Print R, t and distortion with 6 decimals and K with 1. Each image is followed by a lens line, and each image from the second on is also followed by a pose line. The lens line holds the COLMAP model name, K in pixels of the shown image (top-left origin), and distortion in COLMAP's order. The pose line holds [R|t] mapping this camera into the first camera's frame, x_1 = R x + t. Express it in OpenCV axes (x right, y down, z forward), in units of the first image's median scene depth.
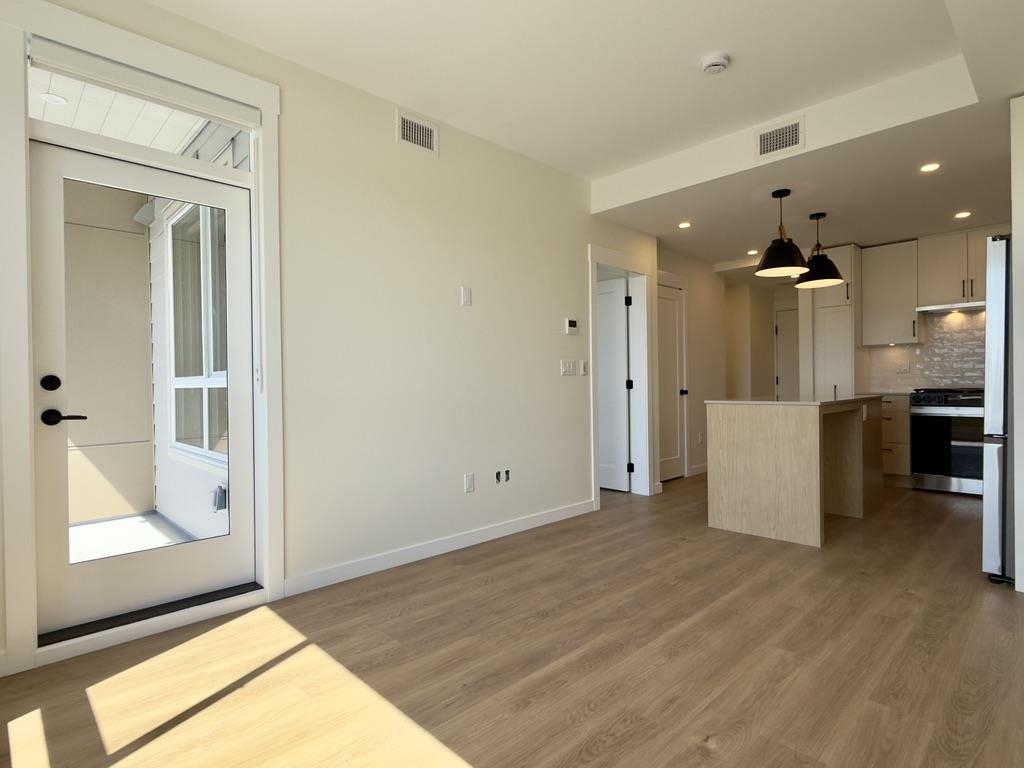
lens RADIAL K [[543.4, 0, 512.1], [0, 543.4, 386.1], [0, 0, 1]] dist [-0.001375, 0.000736]
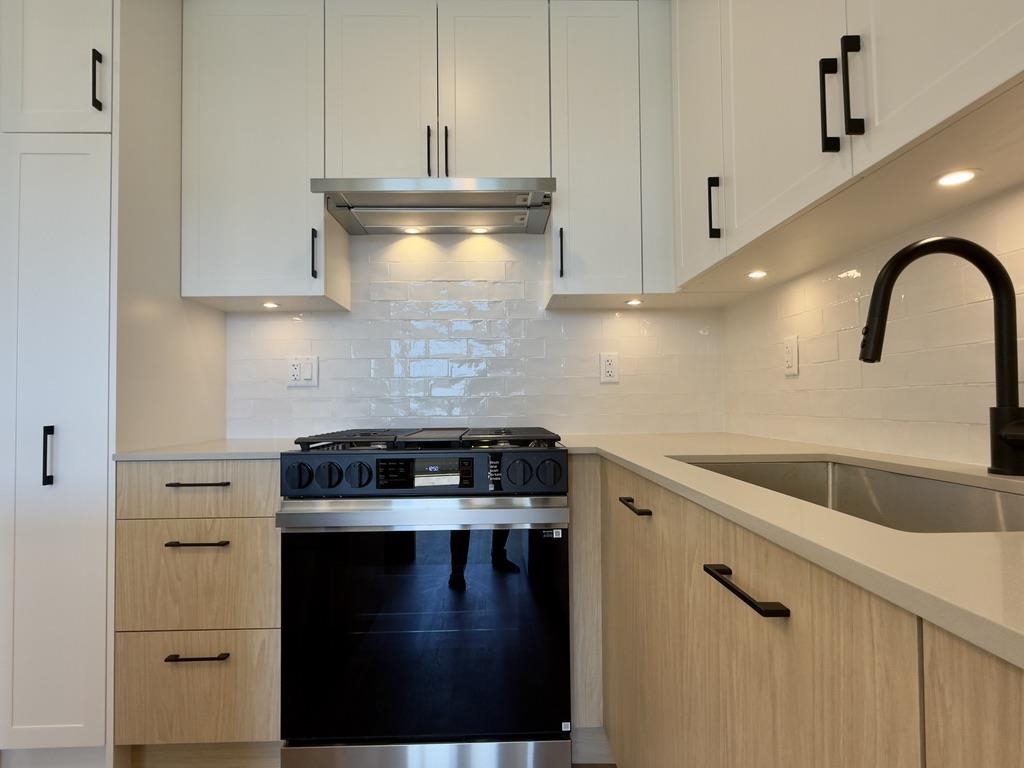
lens RADIAL K [[543.4, 0, 512.1], [0, 543.4, 386.1], [0, 0, 1]] dist [-0.001375, 0.000736]
pose [[0.675434, 0.027322, 0.736914, 0.965815], [0.006179, 0.999069, -0.042705, -0.014596], [-0.737395, 0.033398, 0.674636, 1.147296]]
